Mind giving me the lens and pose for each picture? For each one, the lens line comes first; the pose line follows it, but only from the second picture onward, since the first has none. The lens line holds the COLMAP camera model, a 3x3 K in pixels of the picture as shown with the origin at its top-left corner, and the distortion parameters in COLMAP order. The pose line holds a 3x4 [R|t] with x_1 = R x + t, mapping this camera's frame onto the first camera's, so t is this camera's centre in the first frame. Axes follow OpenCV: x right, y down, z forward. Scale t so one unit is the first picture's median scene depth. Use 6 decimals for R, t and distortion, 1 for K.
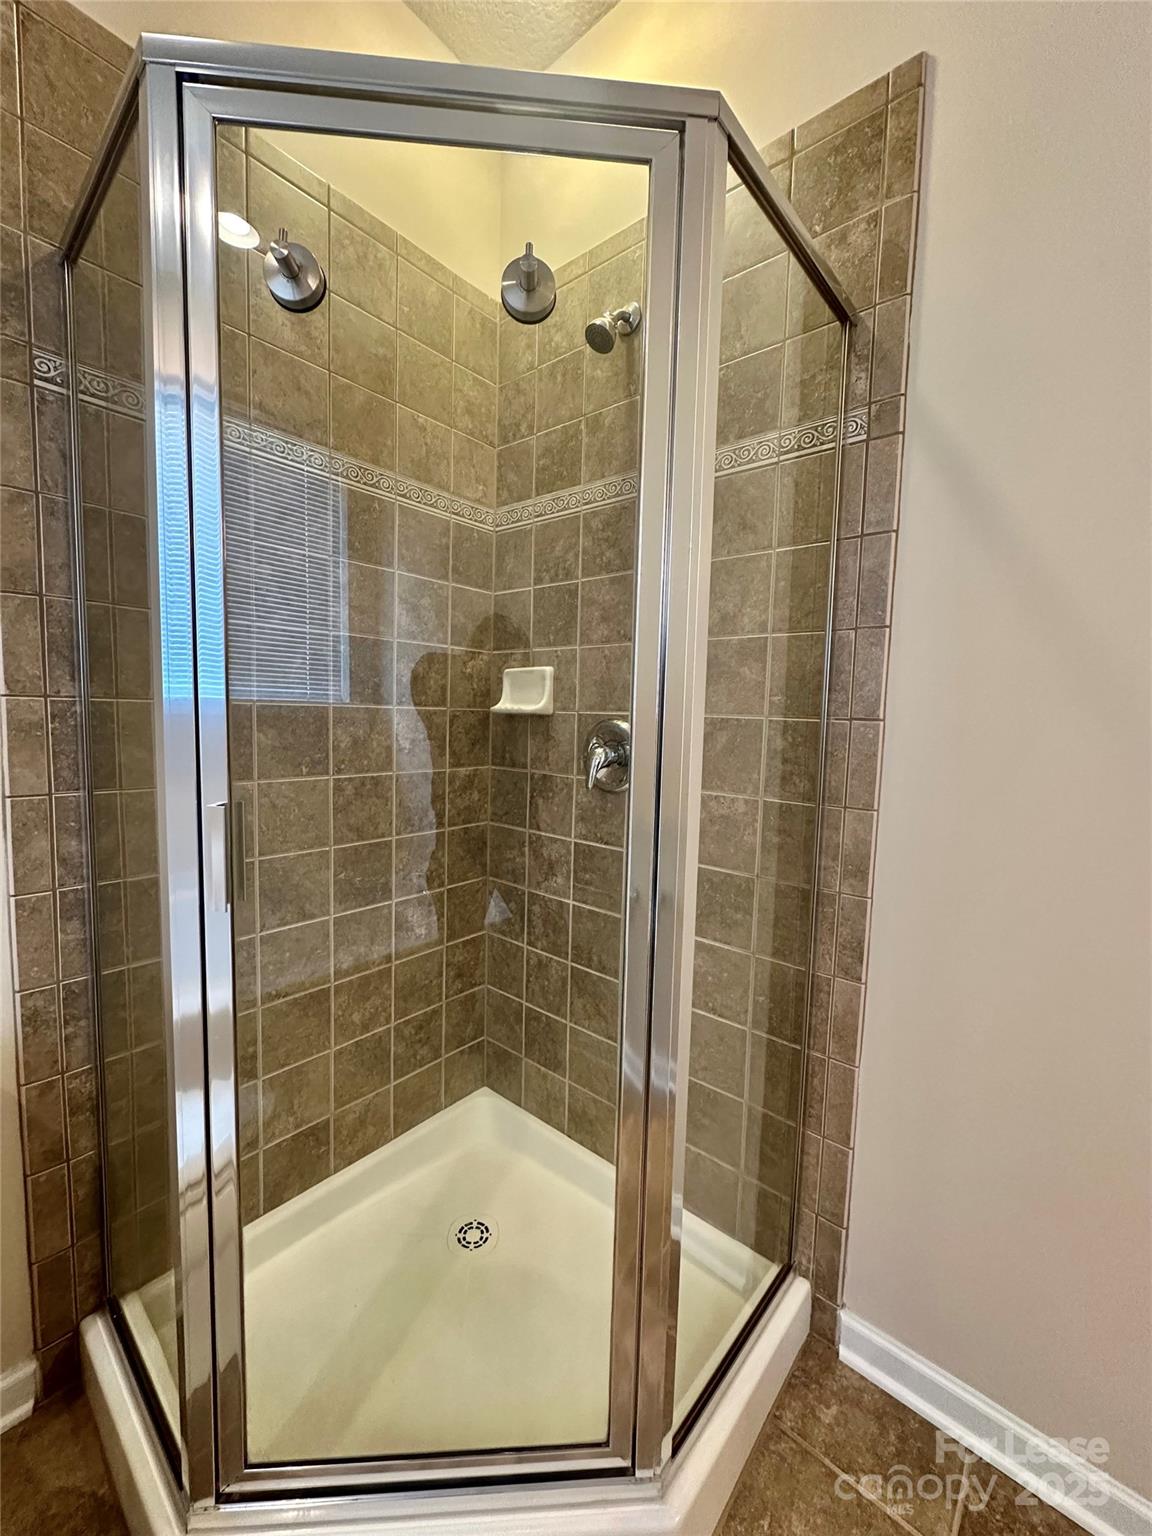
lens RADIAL K [[610.8, 0, 575.3], [0, 610.8, 767.9], [0, 0, 1]] dist [-0.002709, 0.001006]
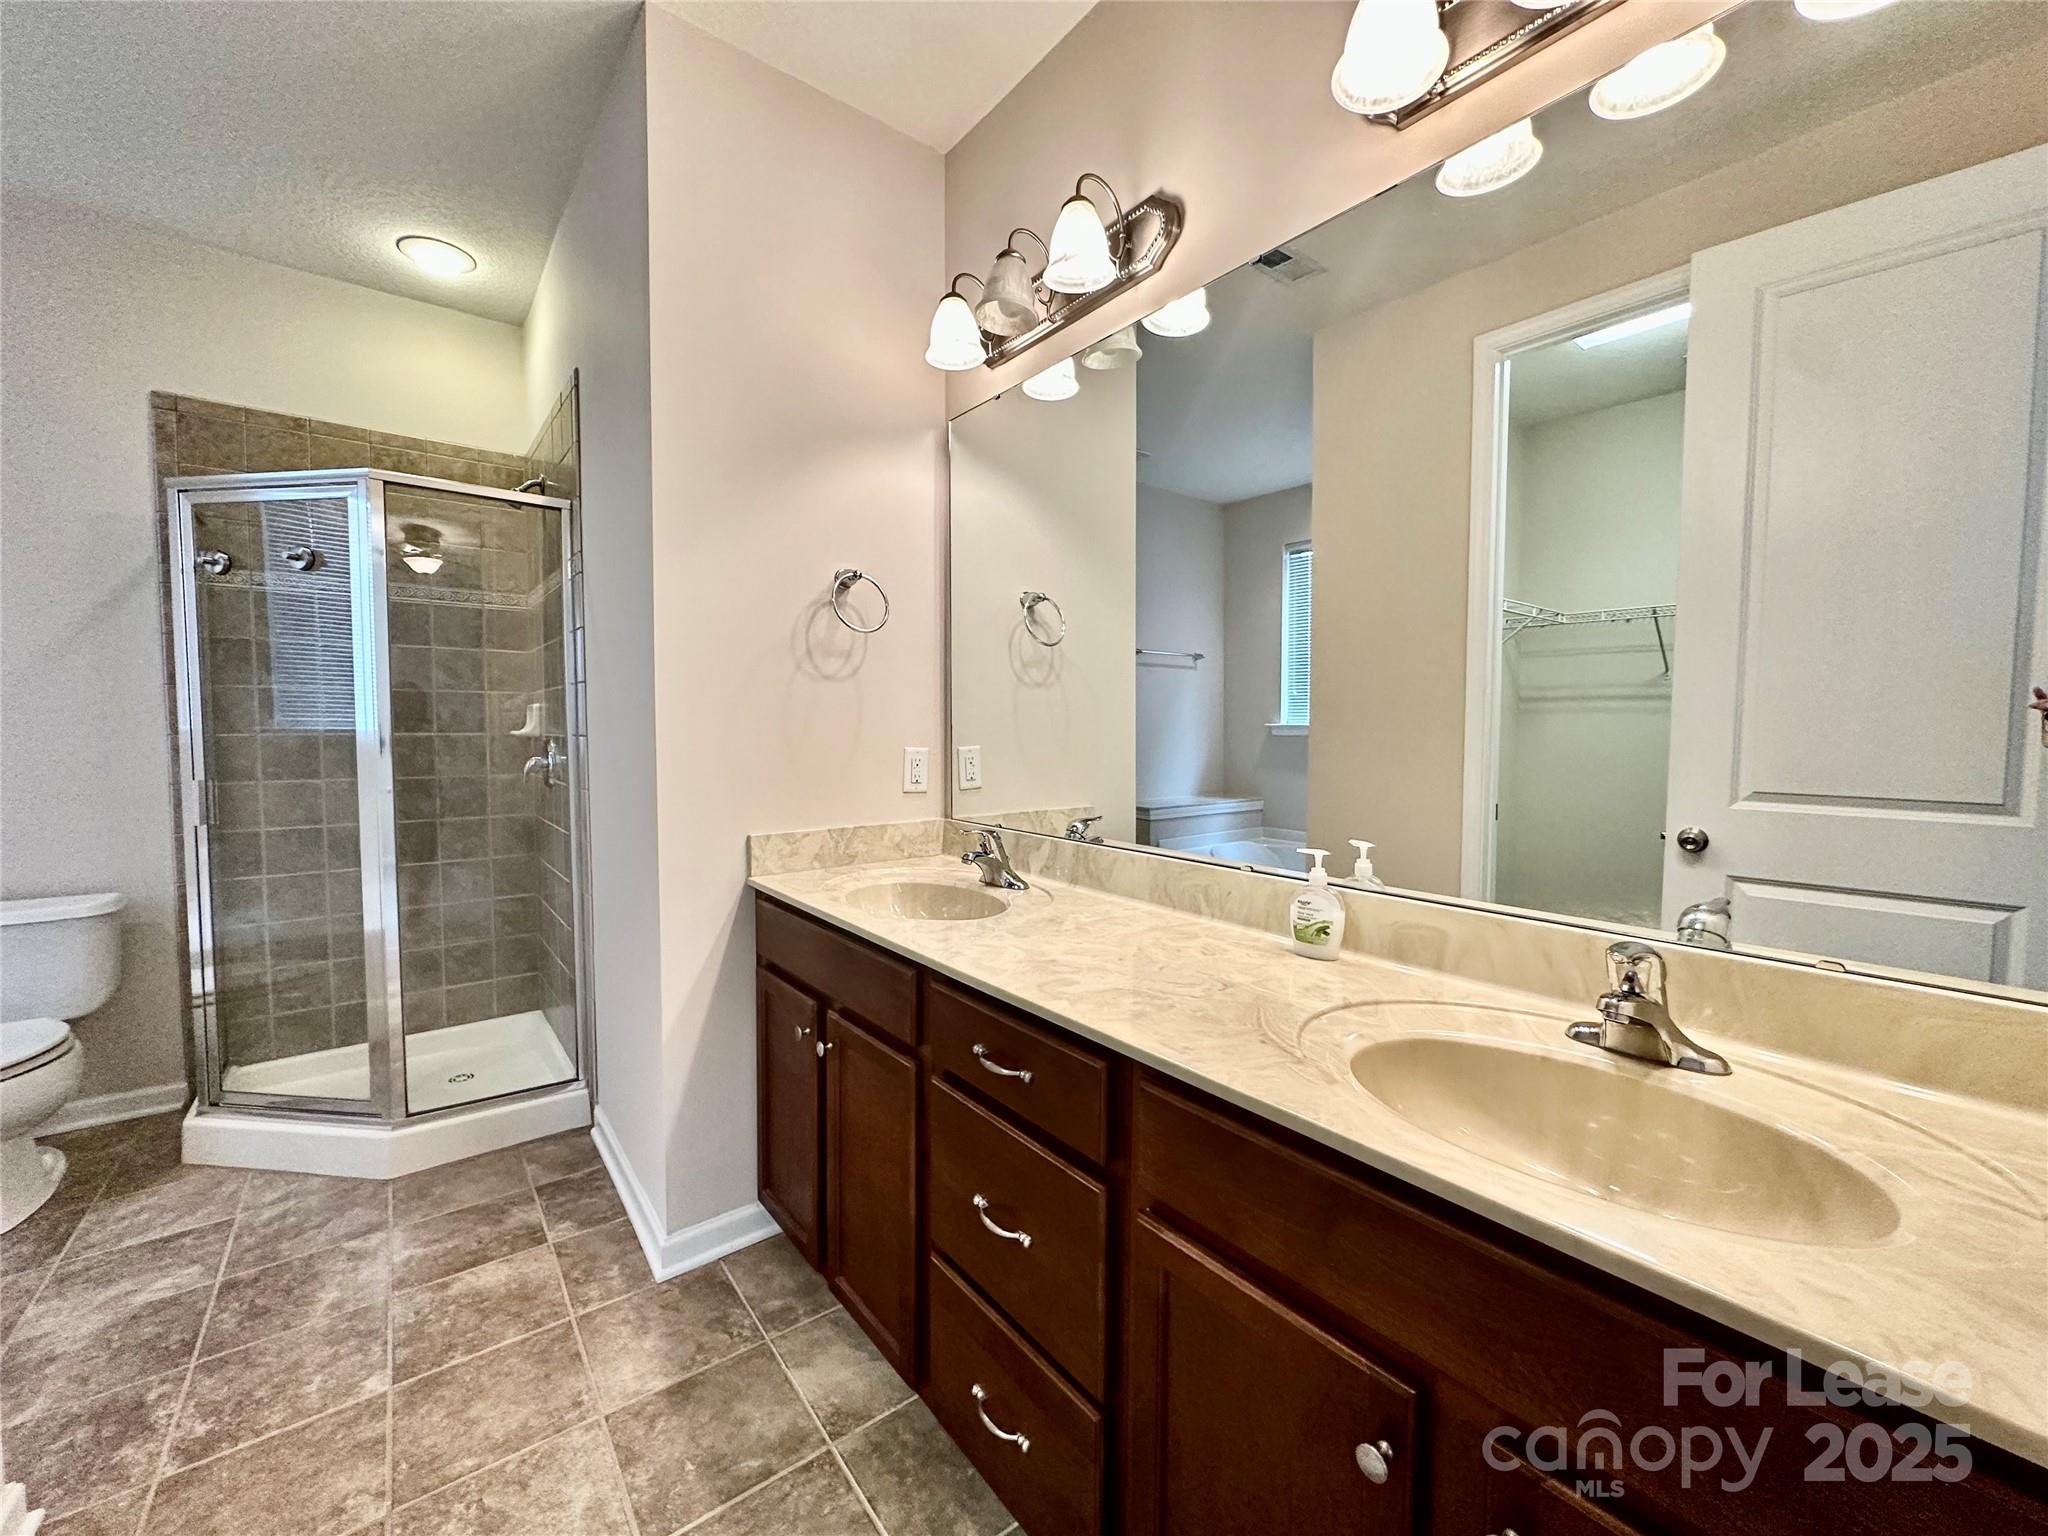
lens RADIAL K [[814.4, 0, 1029.7], [0, 814.4, 765.2], [0, 0, 1]] dist [-0.002709, 0.001006]
pose [[0.980831, -0.012947, -0.194428, 1.529076], [0.006850, 0.999465, -0.031996, 0.051208], [0.194738, 0.030051, 0.980395, -0.696463]]
